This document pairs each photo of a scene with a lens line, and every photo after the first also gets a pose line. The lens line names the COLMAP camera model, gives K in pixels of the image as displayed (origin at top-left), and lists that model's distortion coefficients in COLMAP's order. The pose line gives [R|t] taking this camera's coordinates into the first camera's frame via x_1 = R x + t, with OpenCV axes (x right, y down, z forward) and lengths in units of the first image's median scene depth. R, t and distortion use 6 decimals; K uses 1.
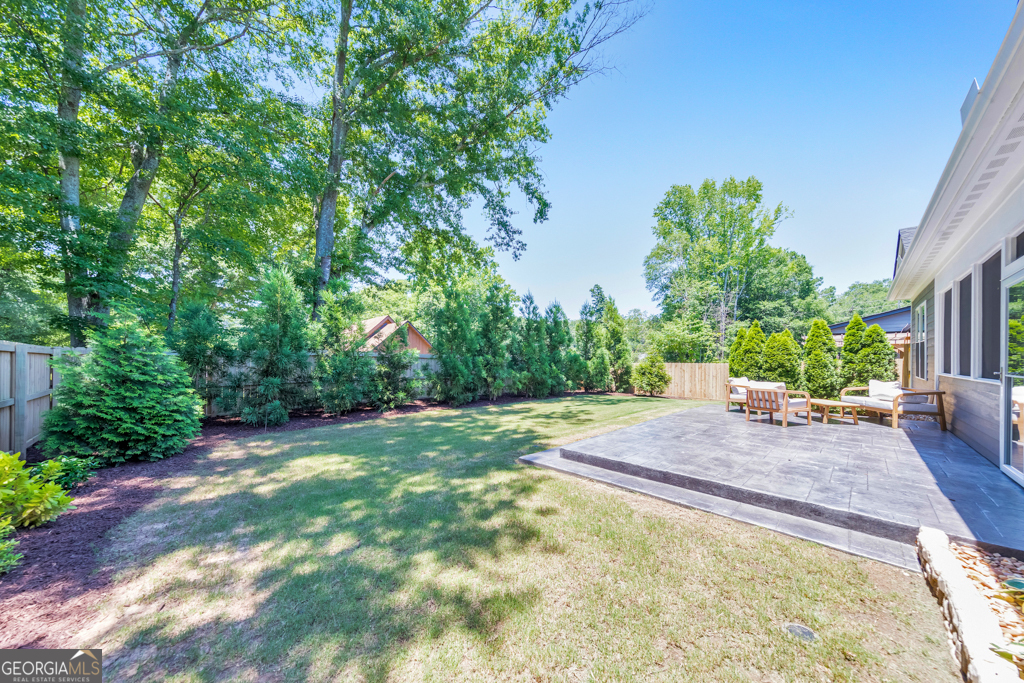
lens RADIAL K [[324.5, 0, 518.6], [0, 324.5, 361.2], [0, 0, 1]] dist [0.007735, -0.000082]
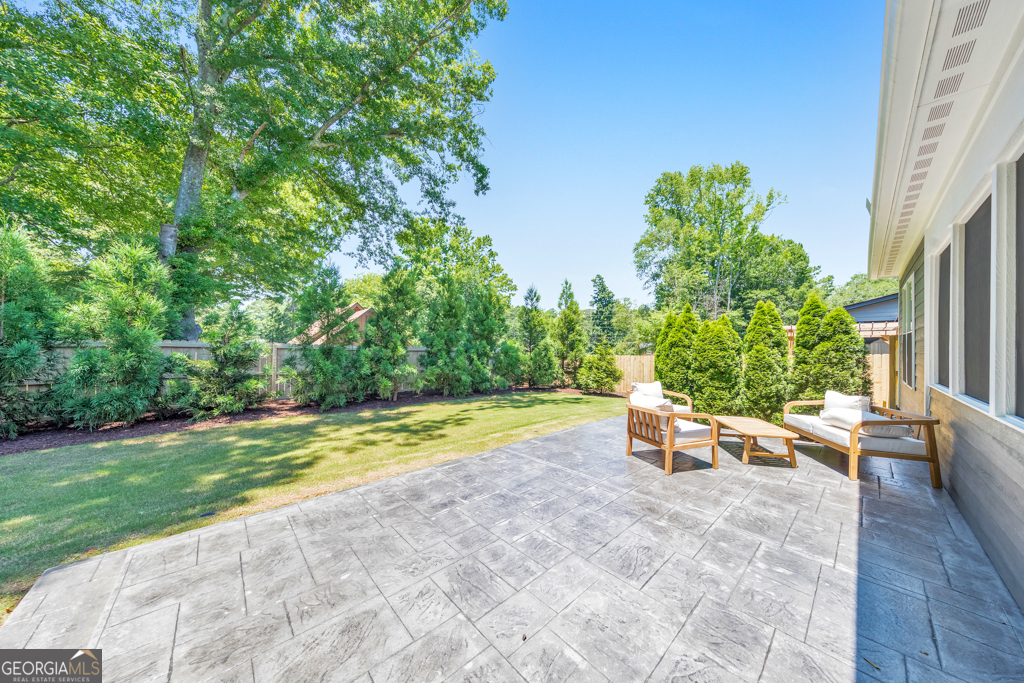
lens RADIAL K [[324.5, 0, 512.9], [0, 324.5, 347.4], [0, 0, 1]] dist [0.007735, -0.000082]
pose [[0.999942, 0.006840, -0.008280, 0.172428], [-0.006907, 0.999944, -0.008009, -0.007647], [0.008225, 0.008066, 0.999934, 0.129590]]
